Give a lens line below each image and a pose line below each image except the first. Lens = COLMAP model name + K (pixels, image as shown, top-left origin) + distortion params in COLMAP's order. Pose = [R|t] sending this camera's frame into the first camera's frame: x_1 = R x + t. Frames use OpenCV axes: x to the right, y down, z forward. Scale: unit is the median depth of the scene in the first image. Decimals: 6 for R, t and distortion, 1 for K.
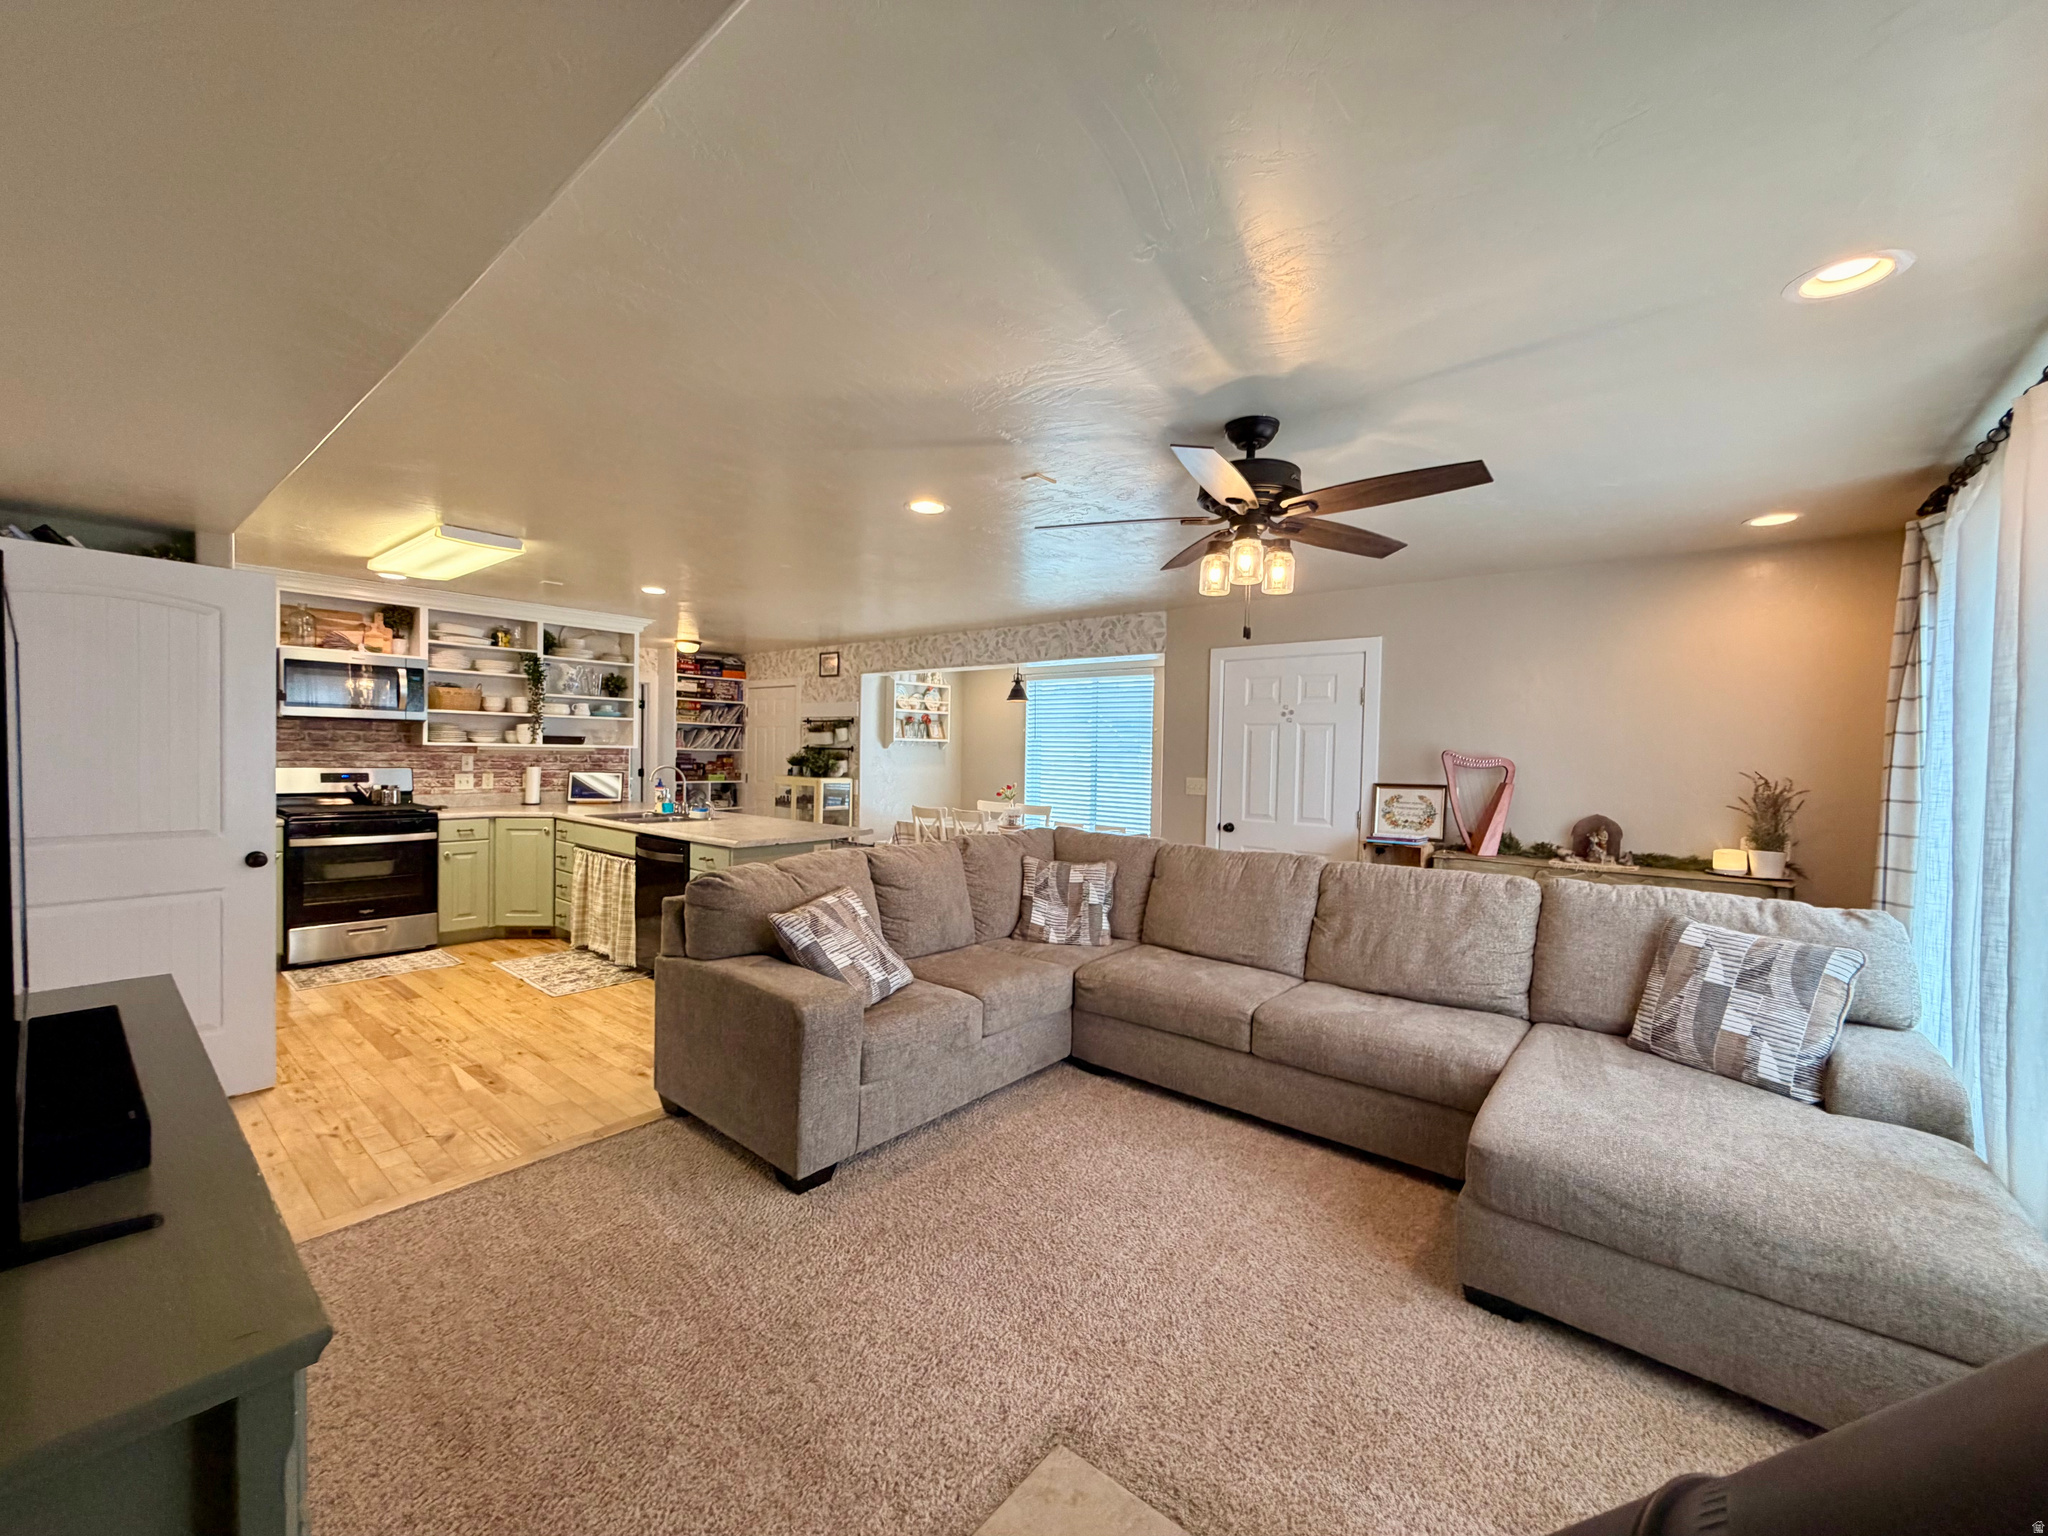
lens RADIAL K [[810.5, 0, 1012.5], [0, 810.5, 772.2], [0, 0, 1]] dist [-0.001150, 0.000667]
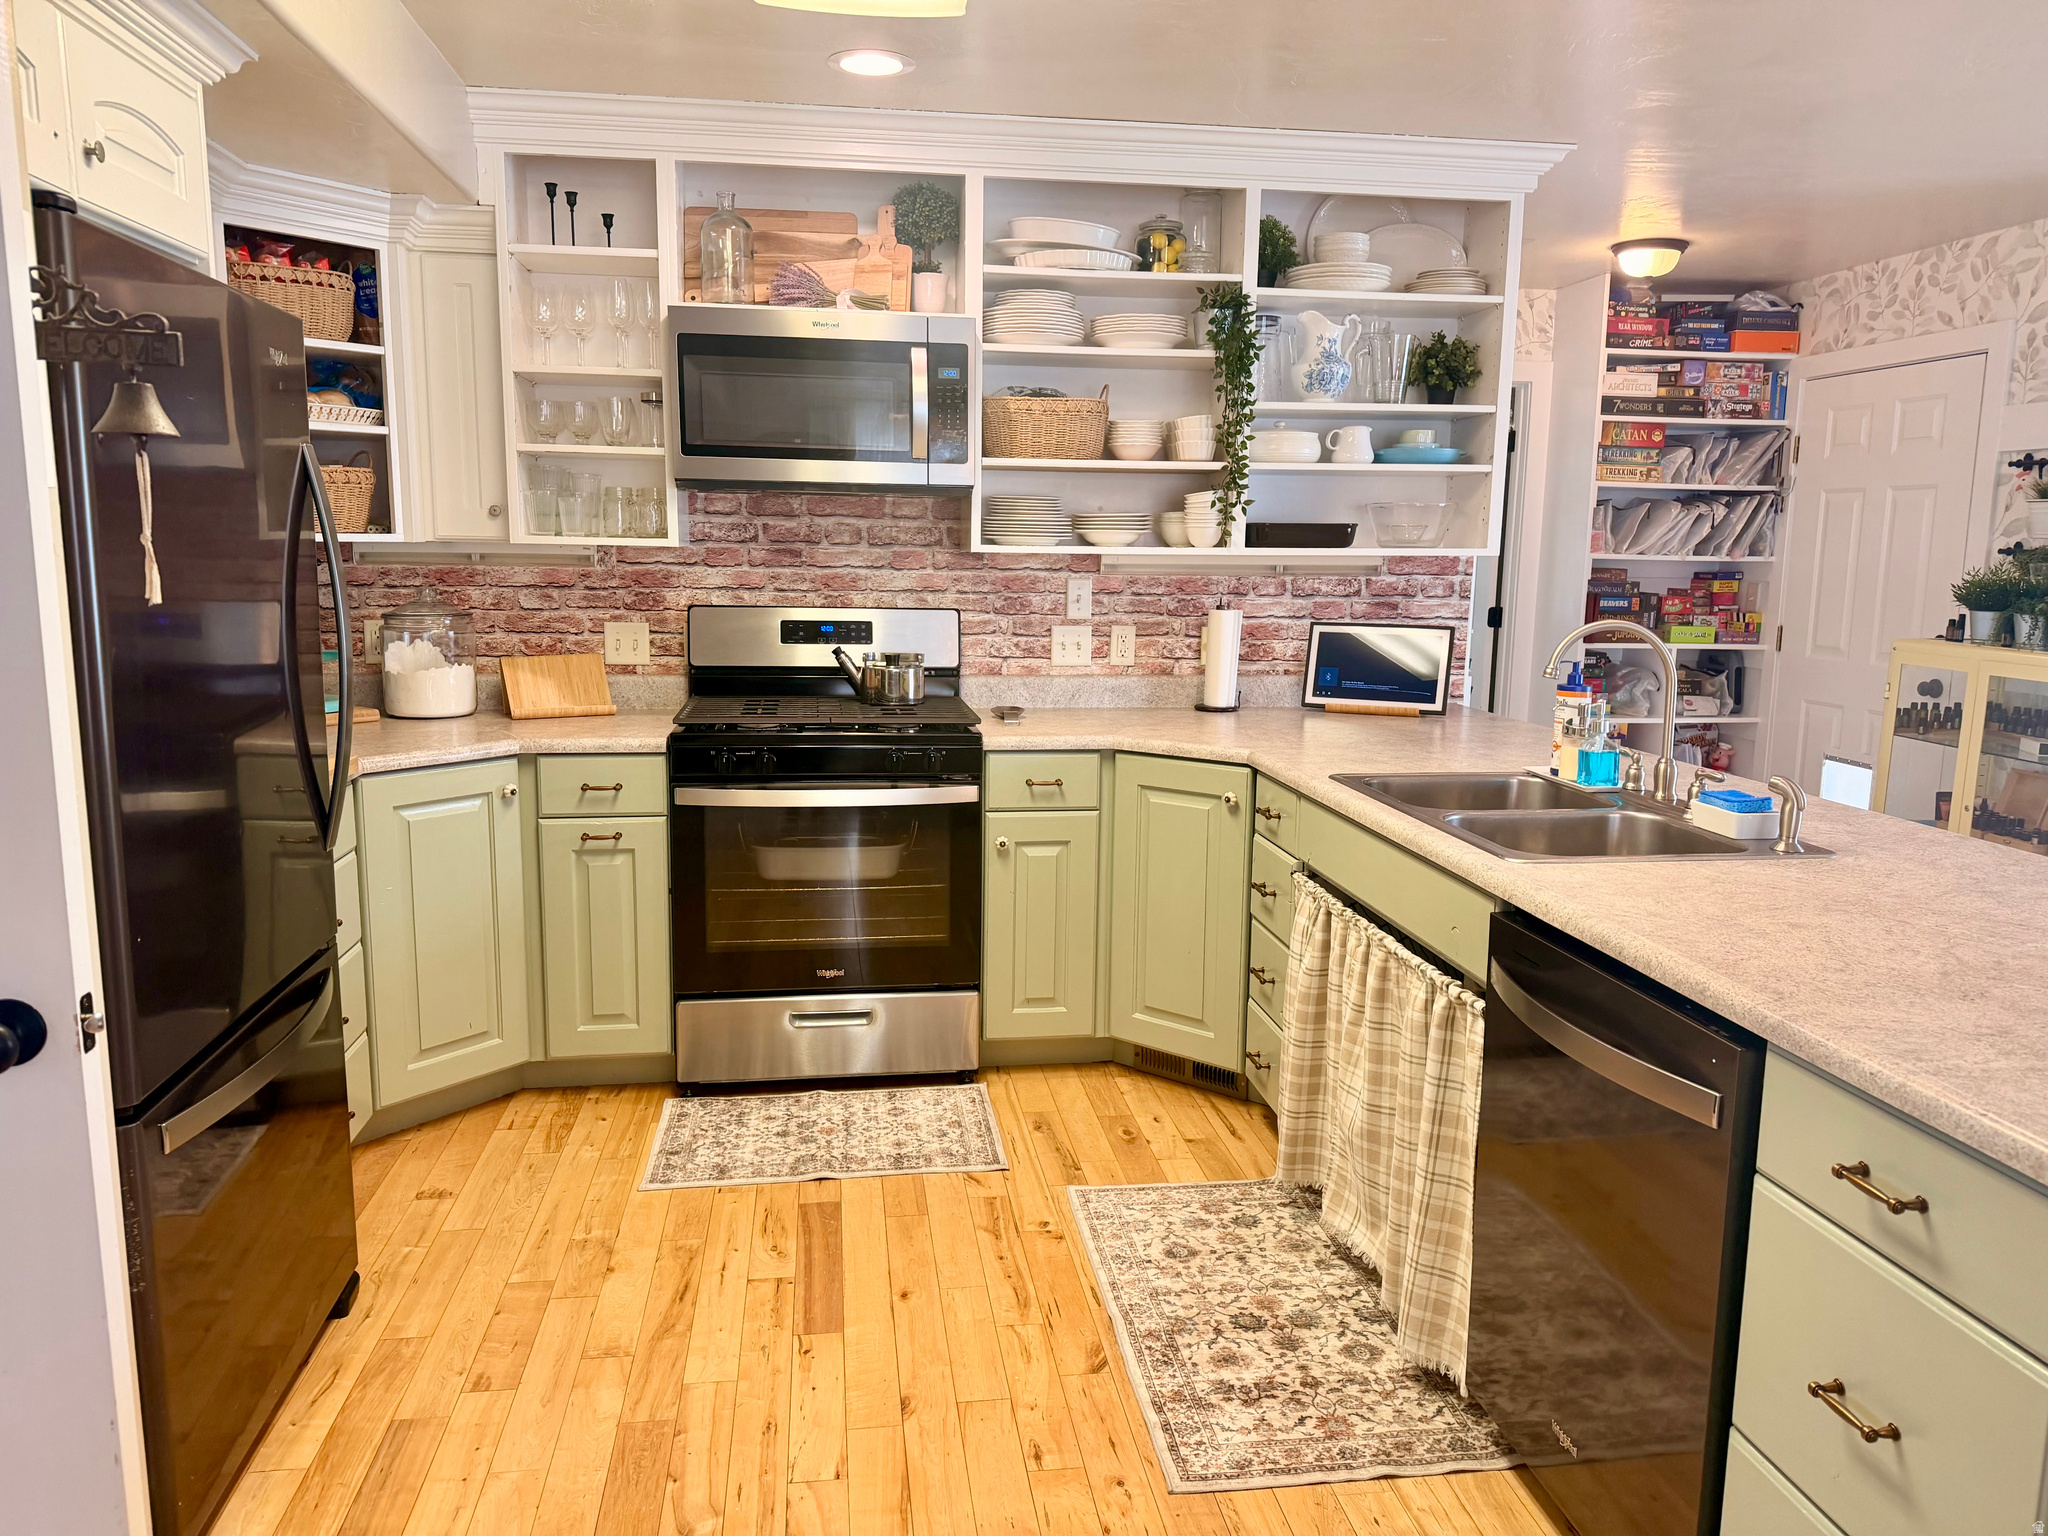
lens RADIAL K [[1420.0, 0, 1028.9], [0, 1420.0, 768.8], [0, 0, 1]] dist [0.066700, -0.081890]
pose [[0.743882, 0.094599, -0.661581, -0.217169], [-0.015180, 0.992067, 0.124787, -0.013923], [0.668138, -0.082784, 0.739418, 0.445539]]
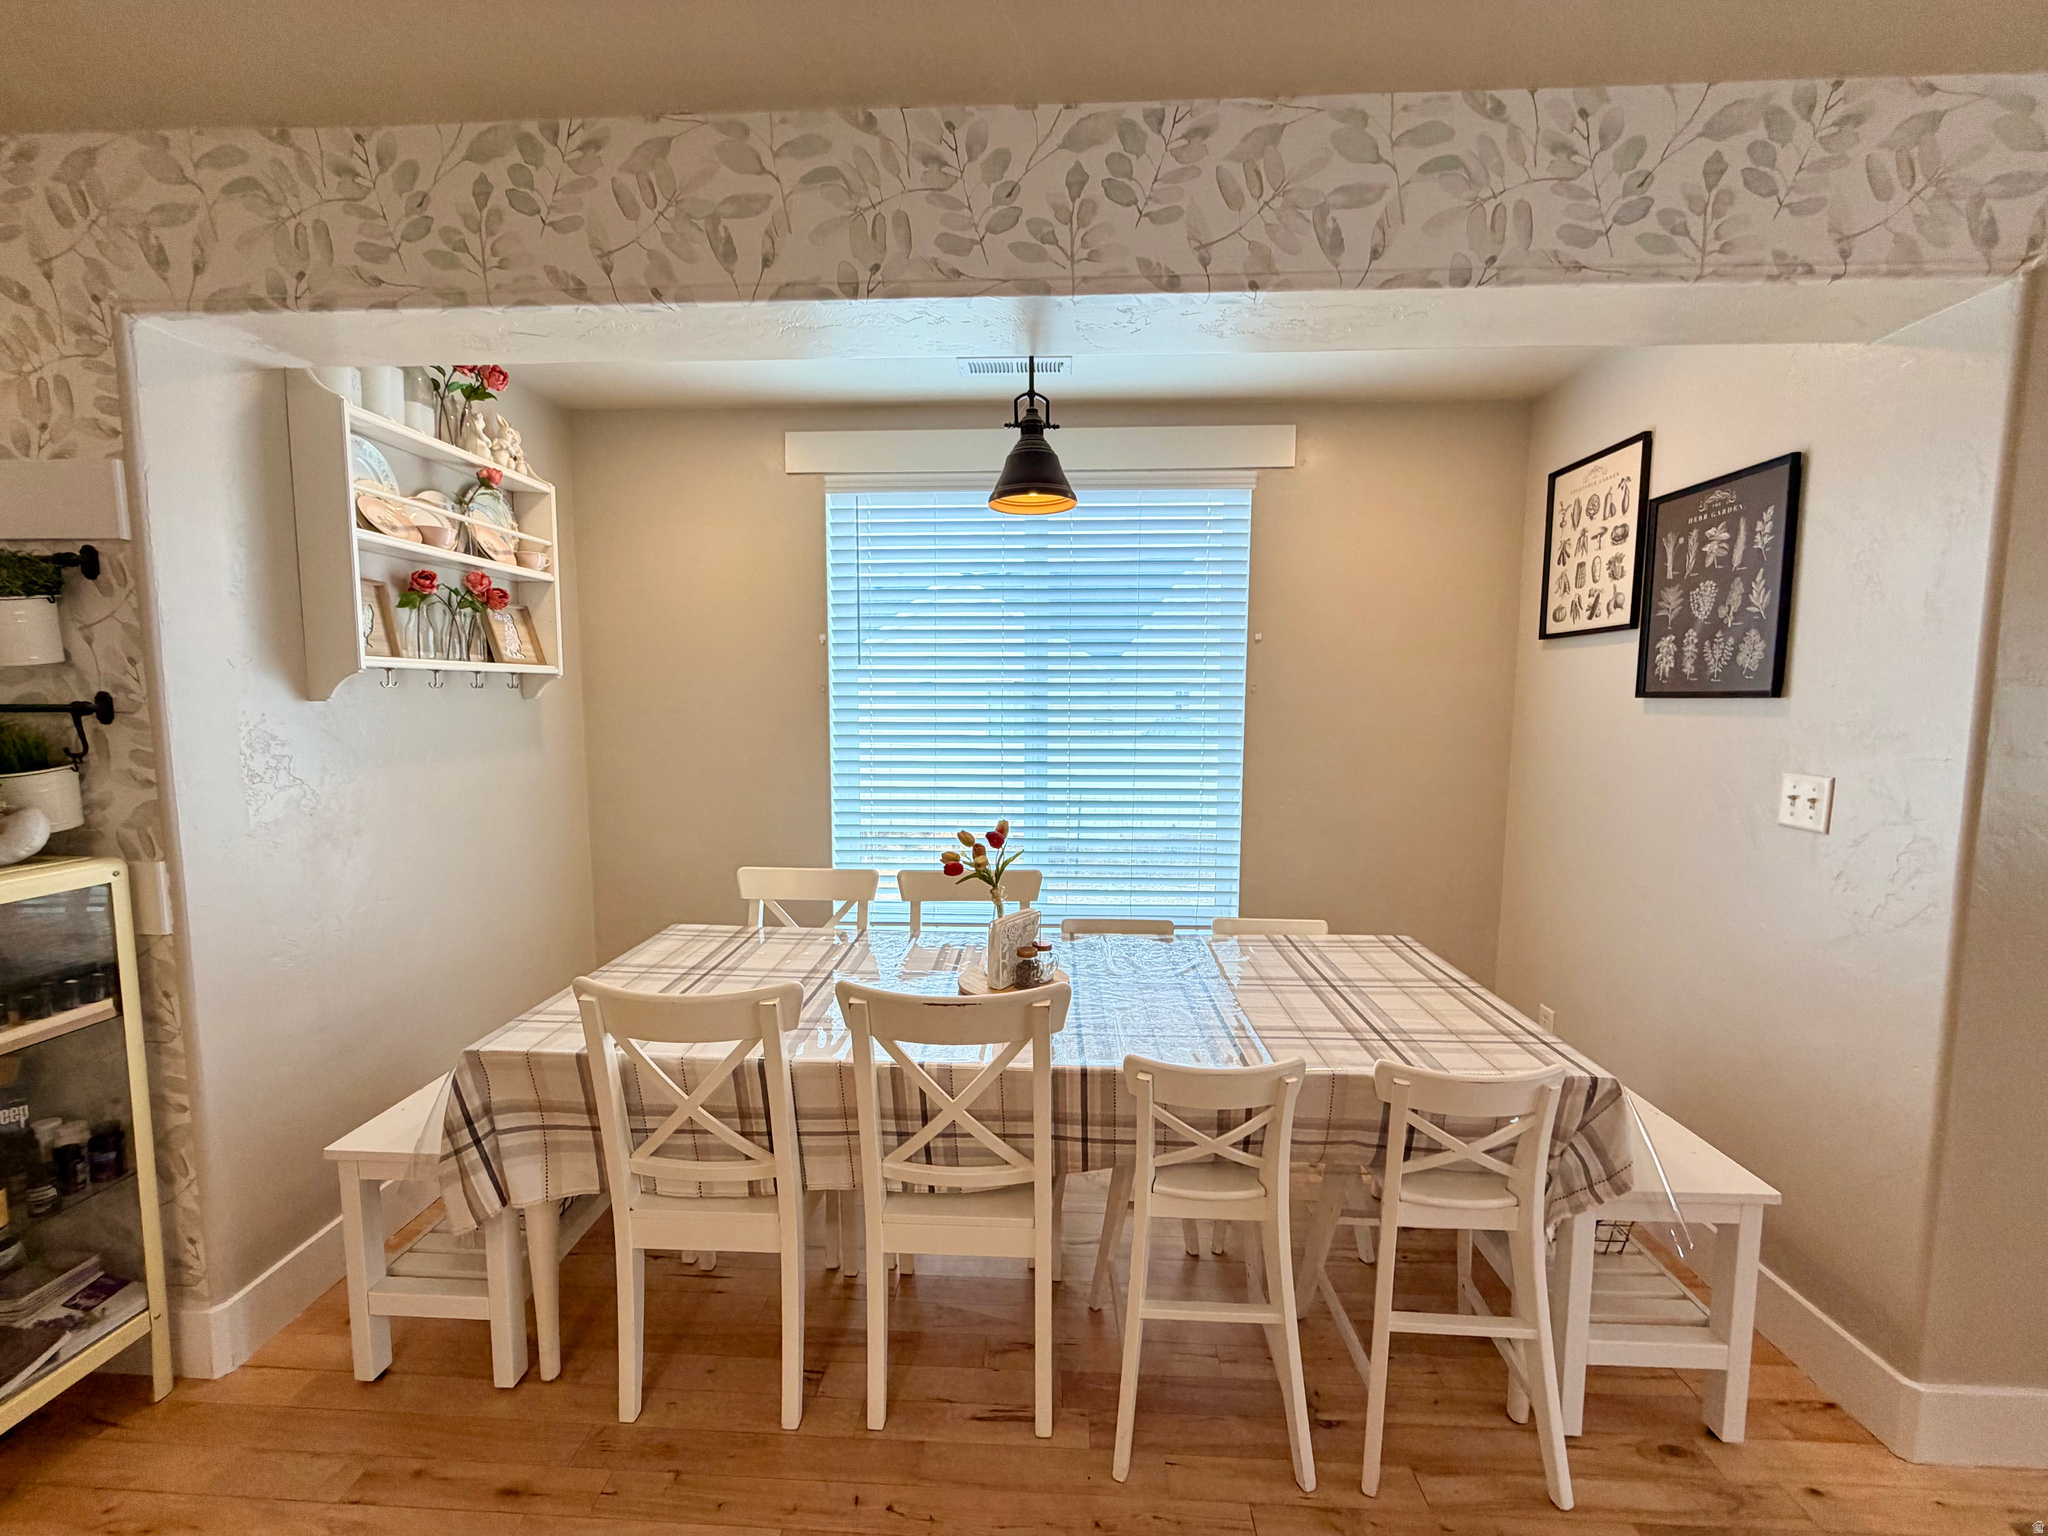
lens RADIAL K [[831.3, 0, 1024.0], [0, 831.3, 768.0], [0, 0, 1]] dist [0.002743, 0.000158]
pose [[0.801309, -0.071919, 0.593912, -0.176380], [0.028433, 0.996204, 0.082273, -0.030696], [-0.597575, -0.049040, 0.800312, 0.884965]]
